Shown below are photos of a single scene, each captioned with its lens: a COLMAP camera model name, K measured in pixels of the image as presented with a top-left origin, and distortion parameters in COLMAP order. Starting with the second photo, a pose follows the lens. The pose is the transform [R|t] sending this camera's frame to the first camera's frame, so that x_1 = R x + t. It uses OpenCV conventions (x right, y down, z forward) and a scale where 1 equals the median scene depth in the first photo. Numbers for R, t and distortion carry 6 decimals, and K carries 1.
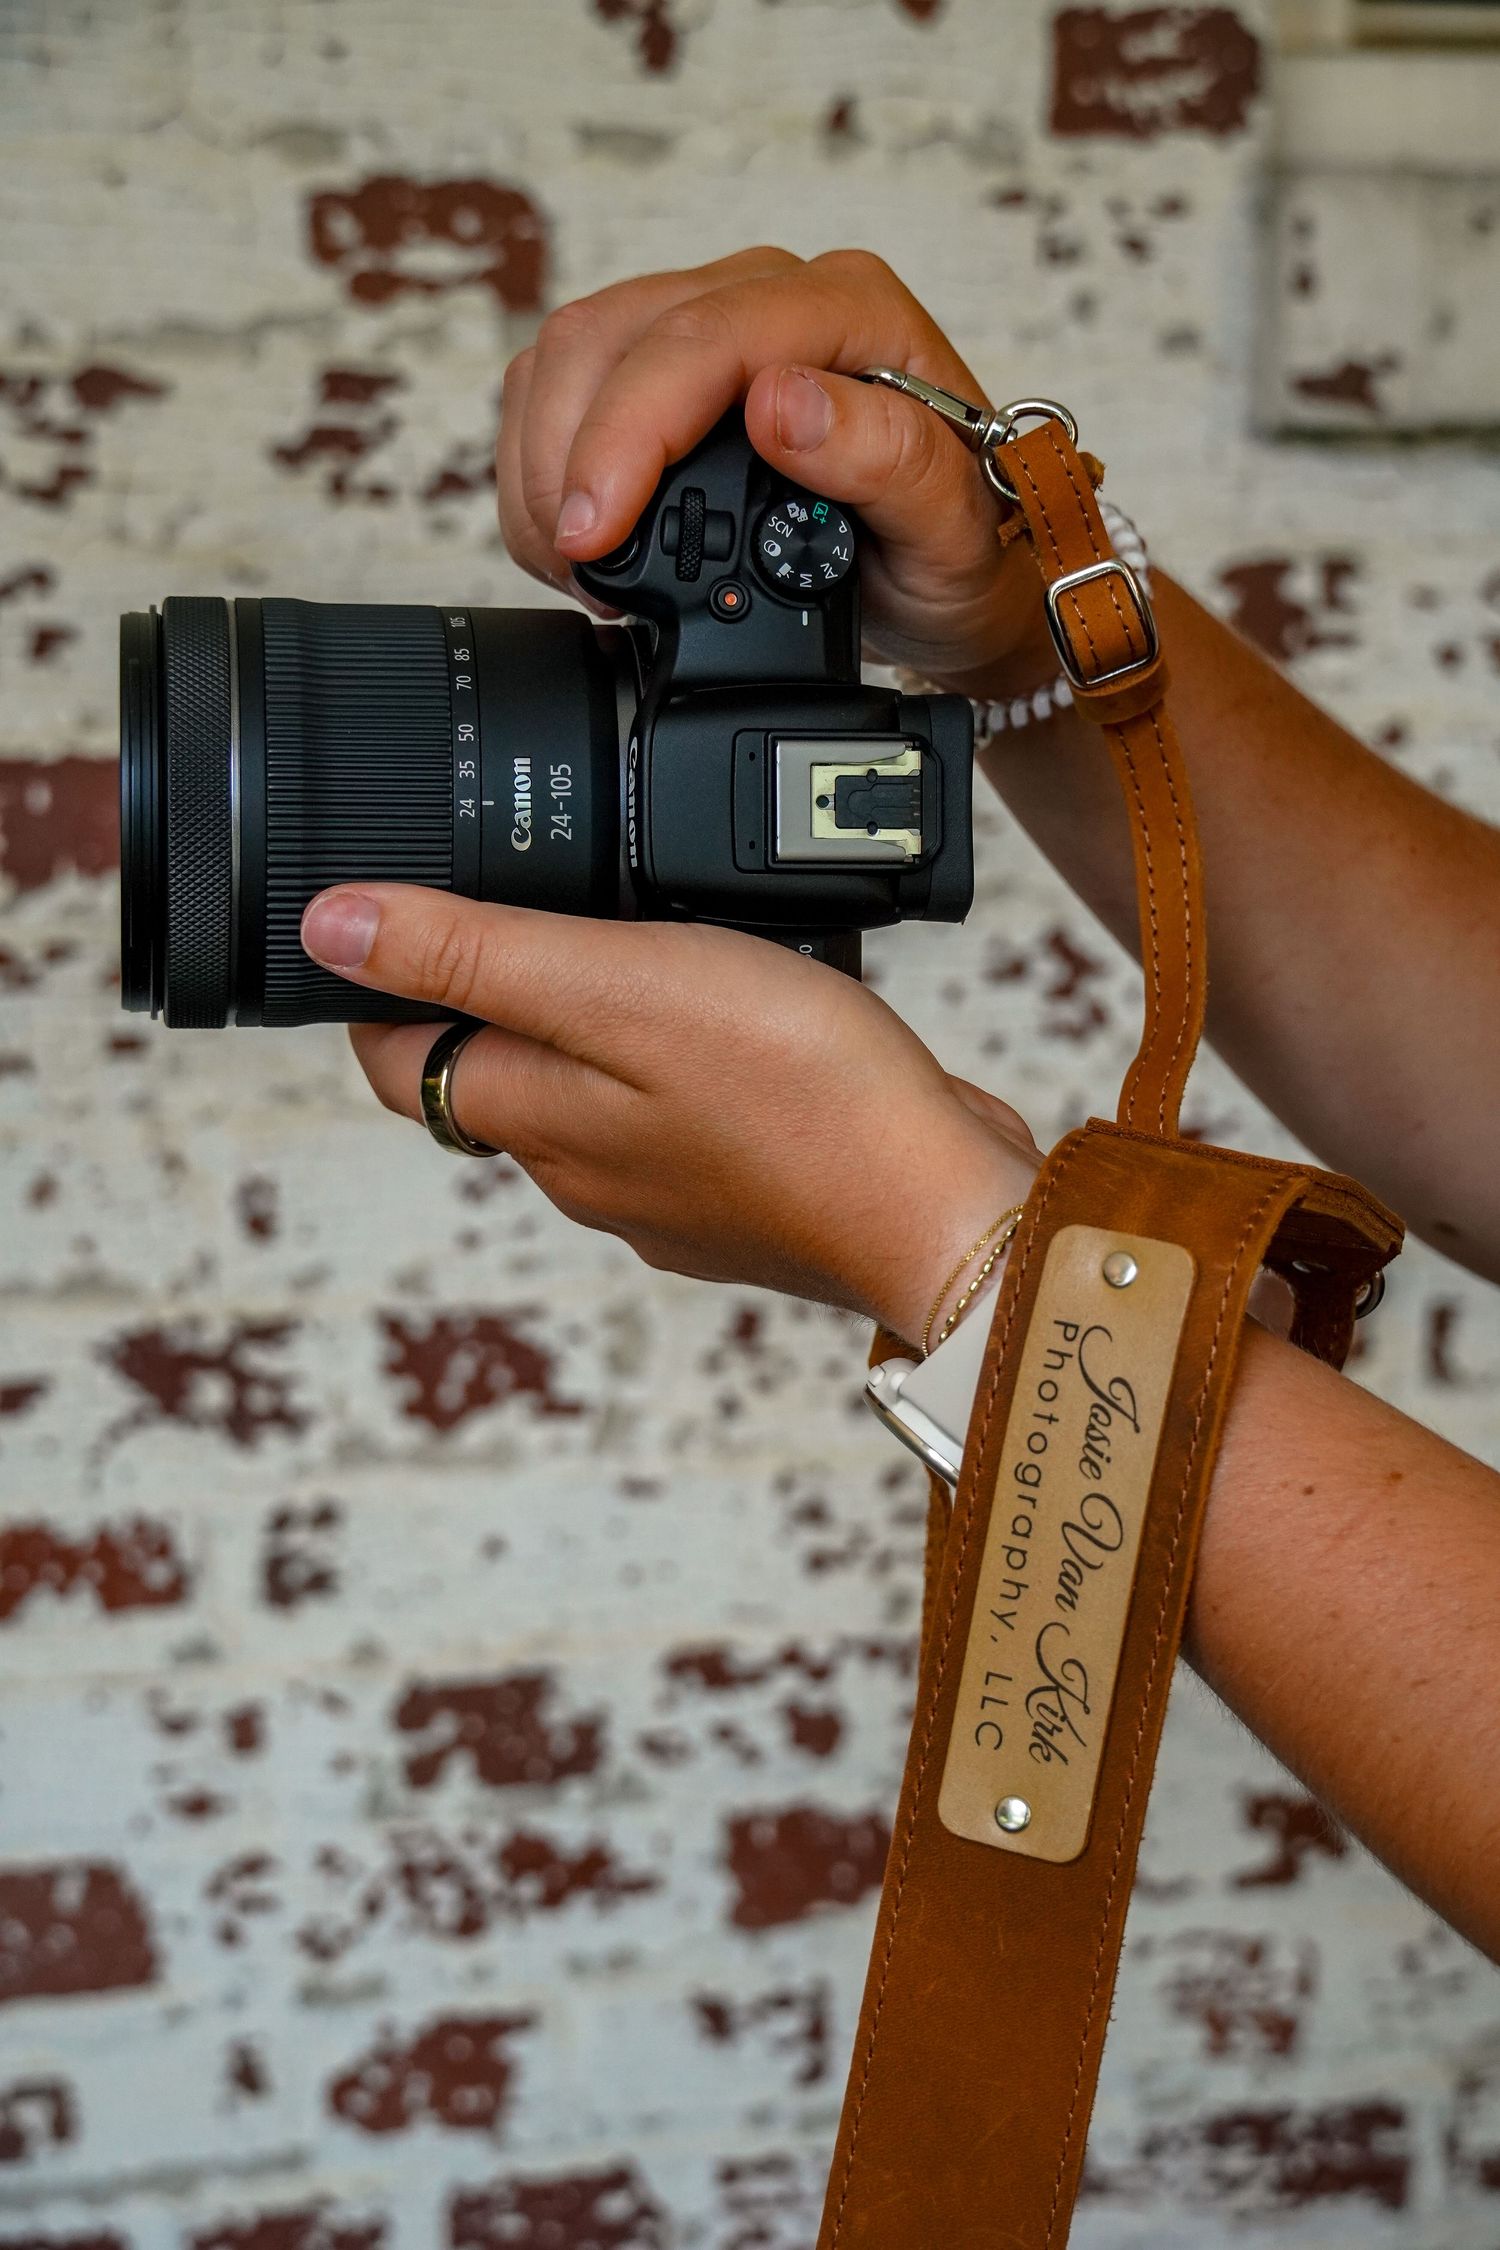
lens RADIAL K [[4154.8, 0, 750.0], [0, 4154.8, 1125.0], [0, 0, 1]] dist [0.060242, 0.031120]
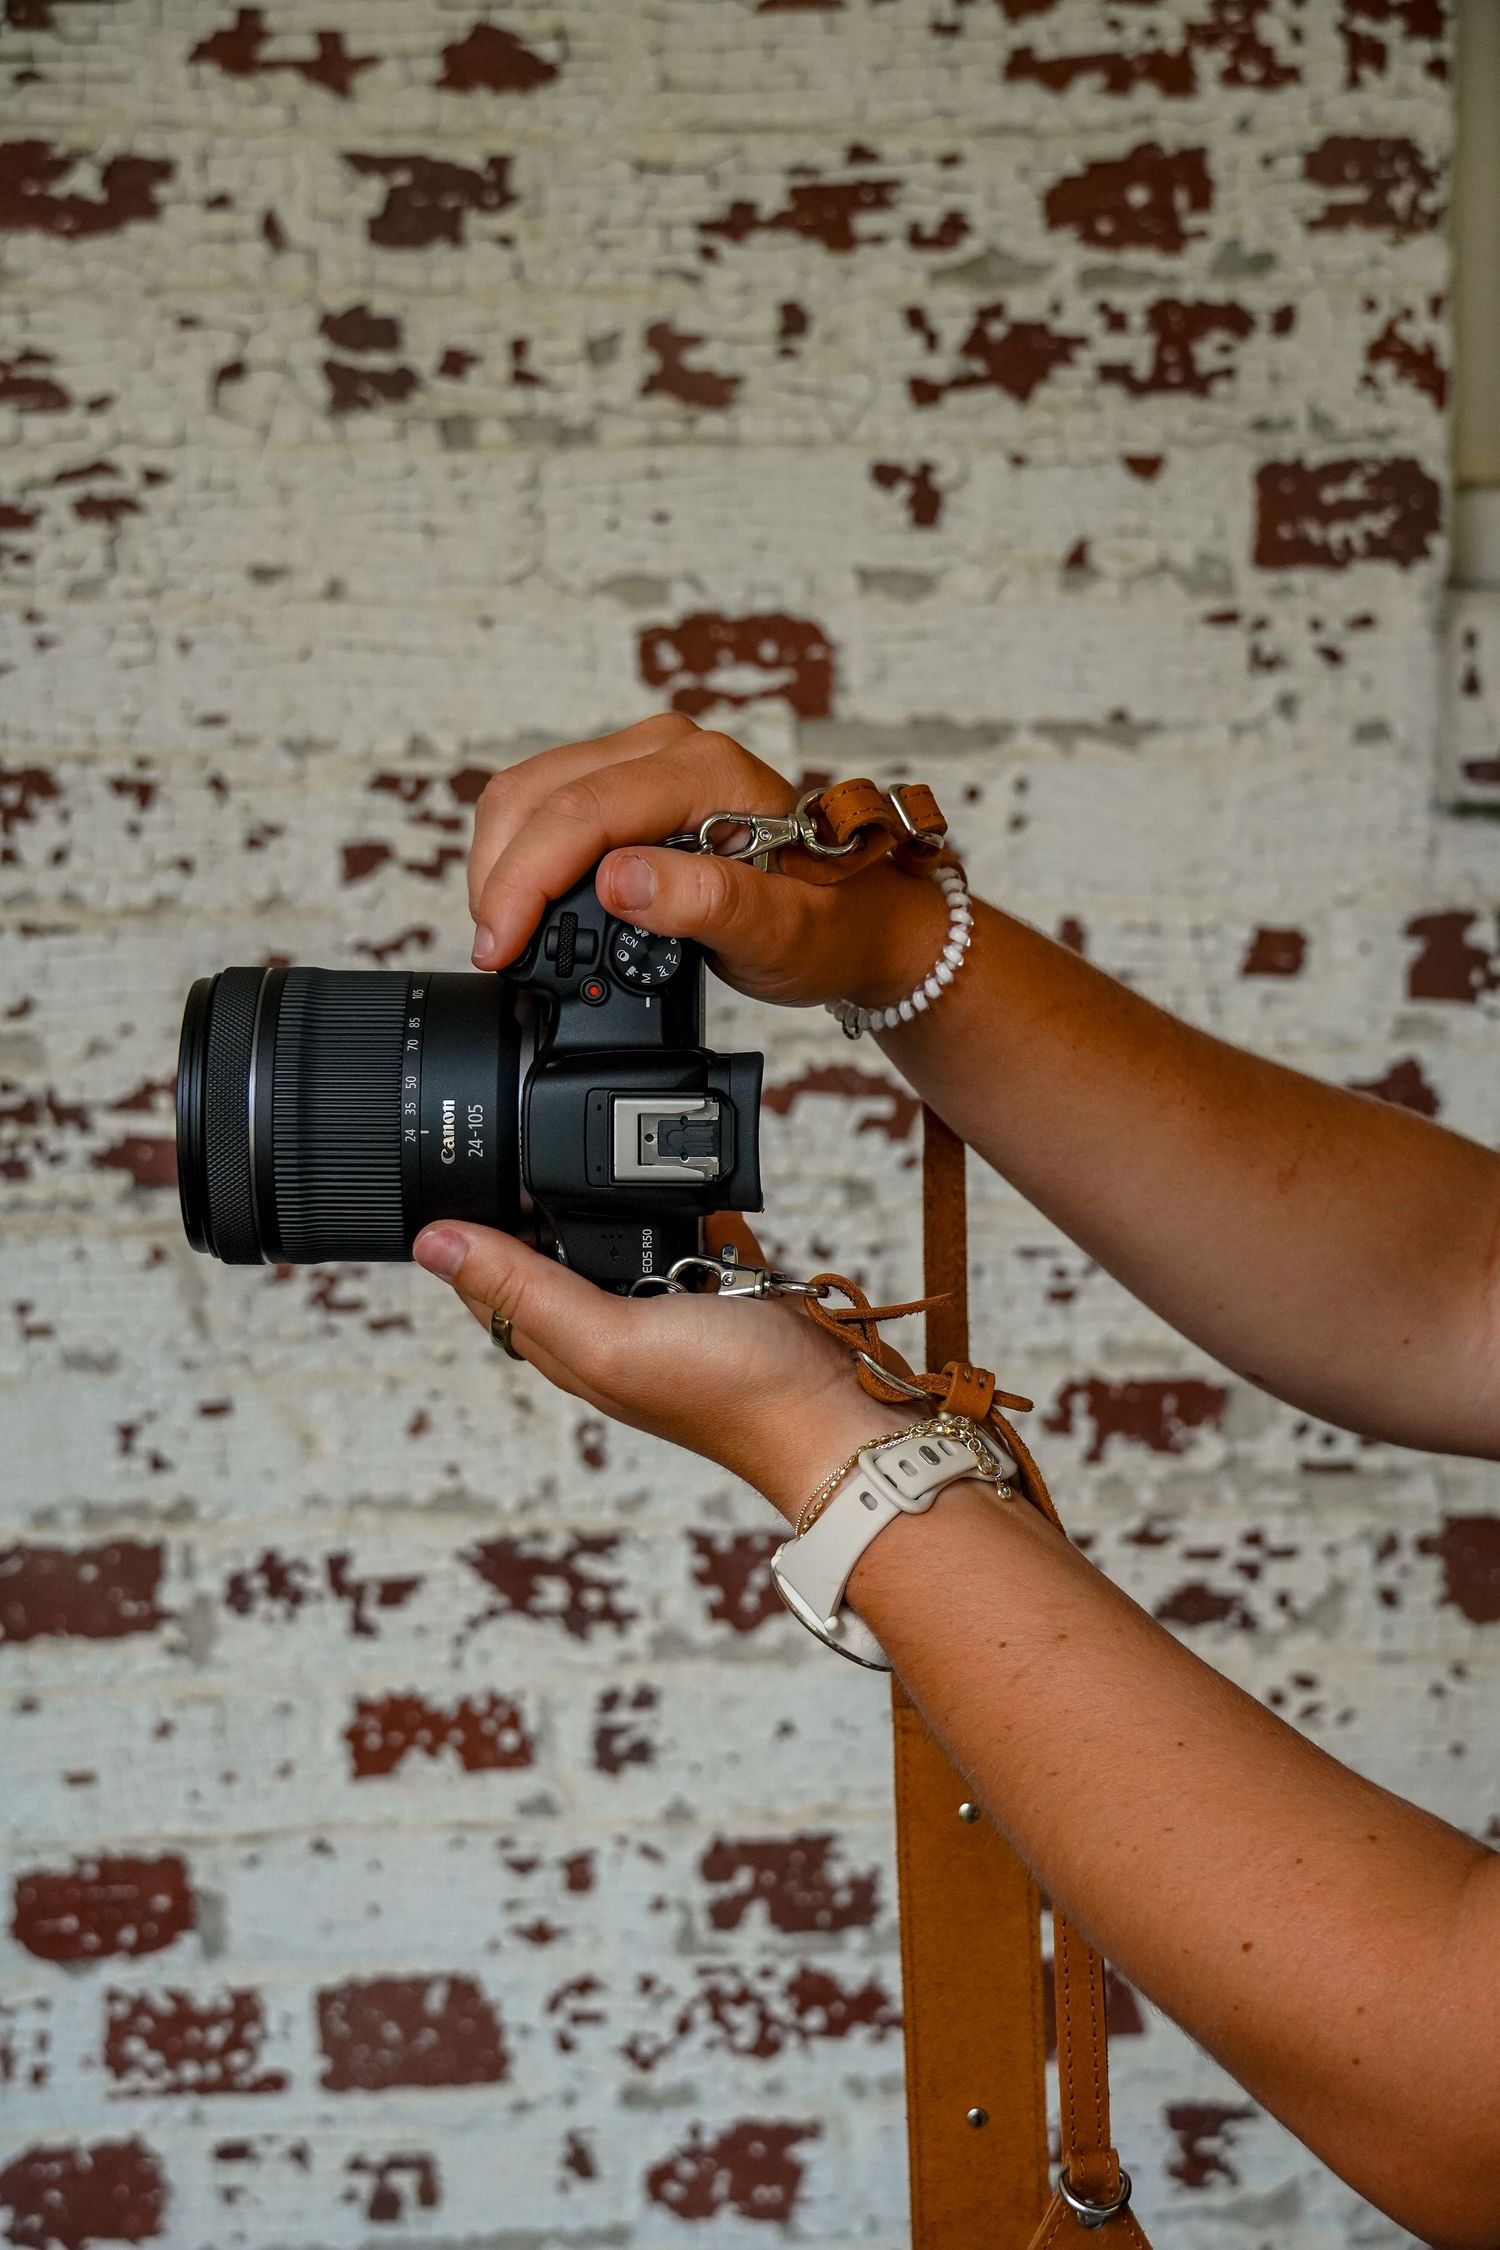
lens RADIAL K [[4058.2, 0, 750.0], [0, 4058.2, 1125.0], [0, 0, 1]] dist [0.028032, -0.013593]
pose [[0.982433, 0.005180, -0.186545, 0.149259], [-0.018035, 0.997571, -0.067280, 0.006120], [0.185743, 0.069462, 0.980140, -0.171963]]
